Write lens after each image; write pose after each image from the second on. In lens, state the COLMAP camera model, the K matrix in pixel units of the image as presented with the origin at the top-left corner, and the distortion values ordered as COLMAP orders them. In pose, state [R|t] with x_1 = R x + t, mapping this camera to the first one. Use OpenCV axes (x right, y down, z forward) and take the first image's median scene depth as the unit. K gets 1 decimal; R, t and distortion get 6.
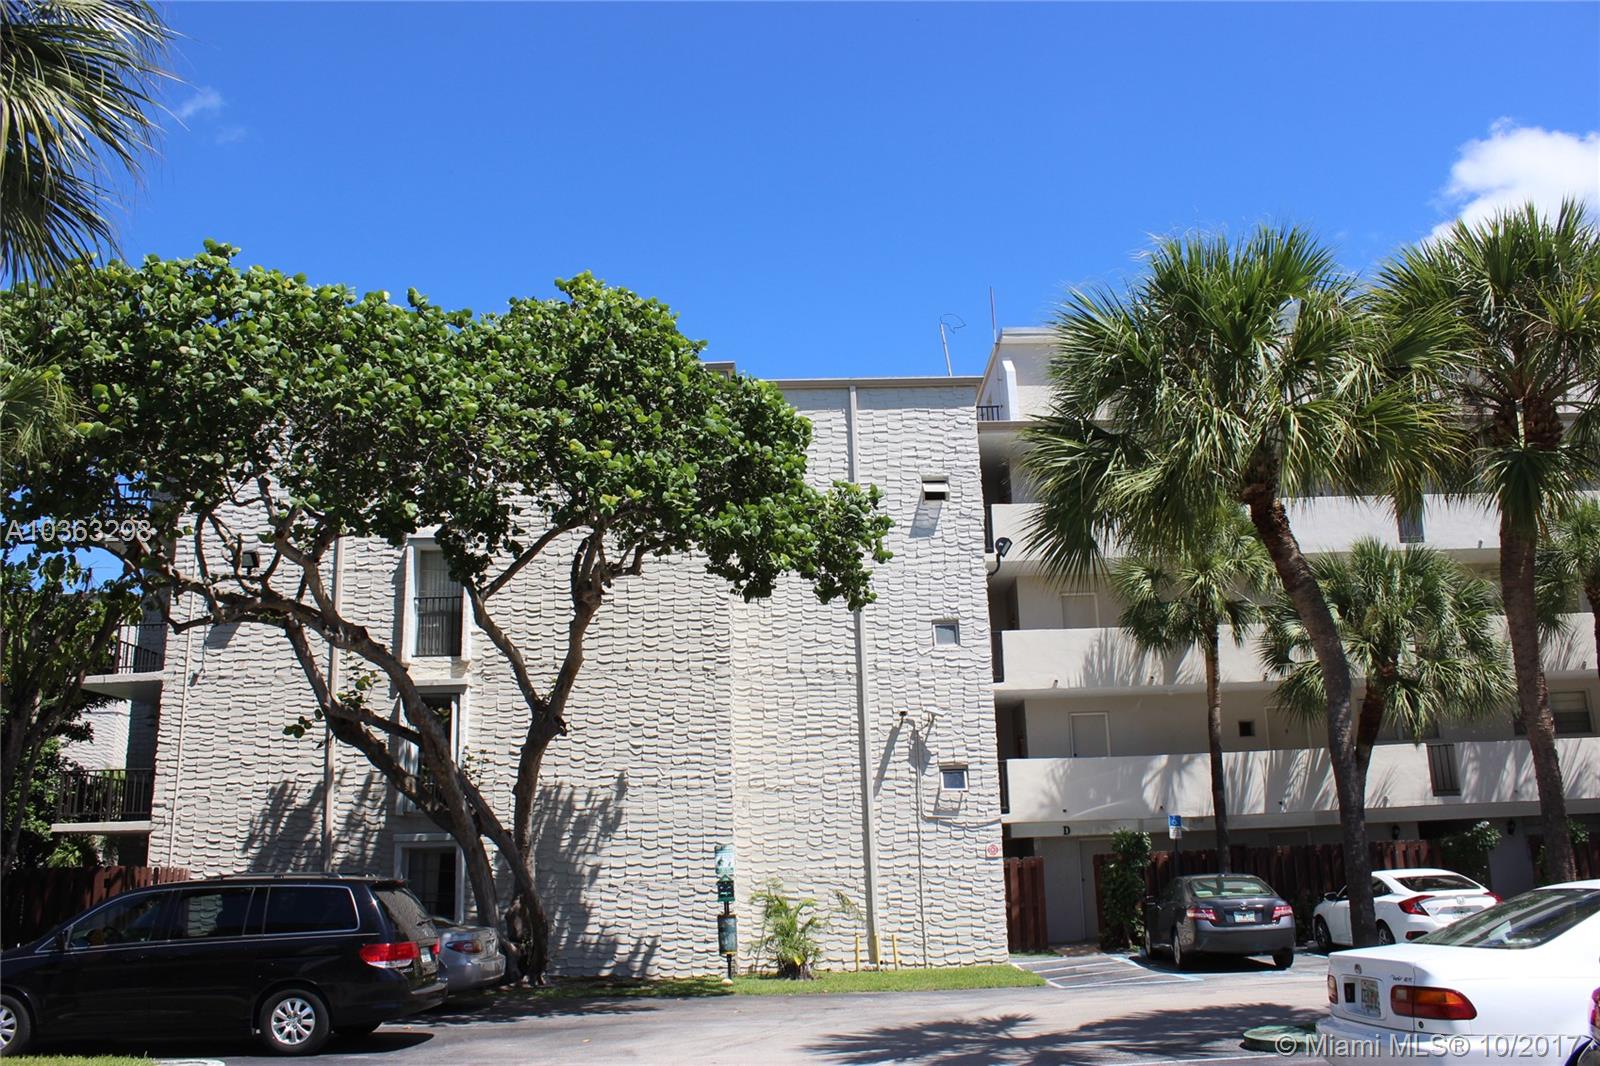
lens RADIAL K [[1332.6, 0, 767.7], [0, 1332.6, 572.8], [0, 0, 1]] dist [-0.193195, 0.190194]
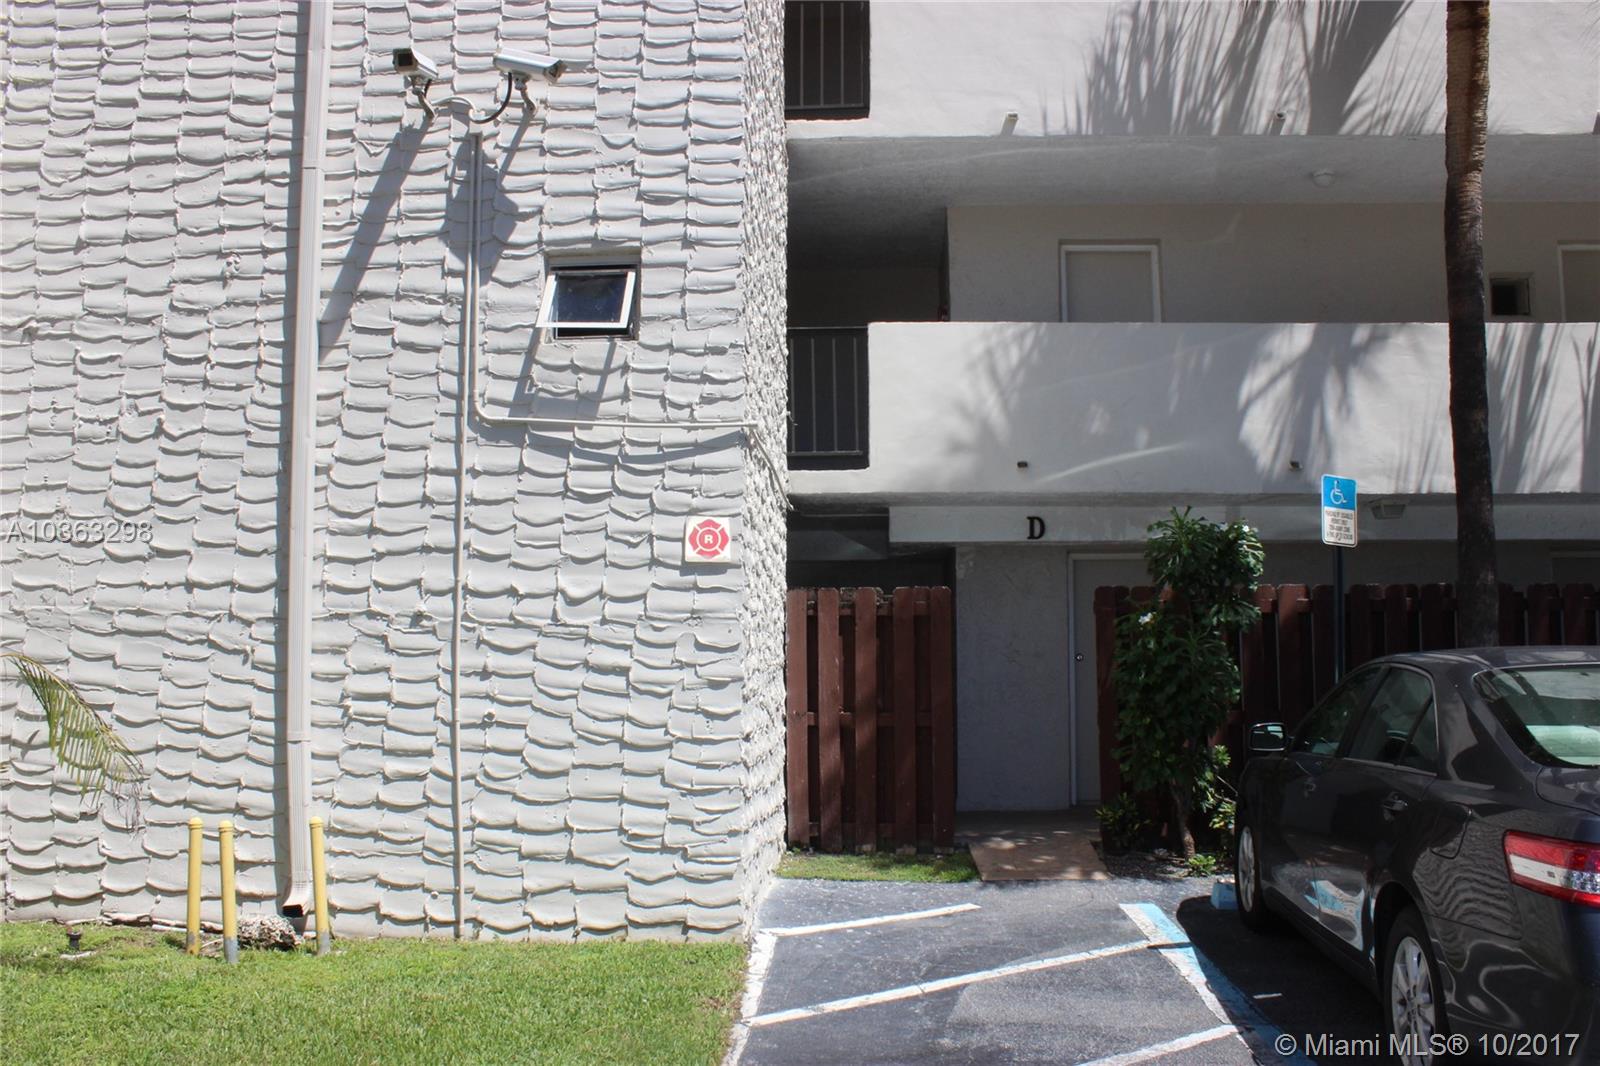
lens RADIAL K [[1332.6, 0, 767.7], [0, 1332.6, 572.8], [0, 0, 1]] dist [-0.193195, 0.190194]
pose [[0.998513, 0.018934, -0.051112, 0.195697], [-0.009863, 0.985011, 0.172209, 0.165585], [0.053607, -0.171448, 0.983734, 0.704745]]
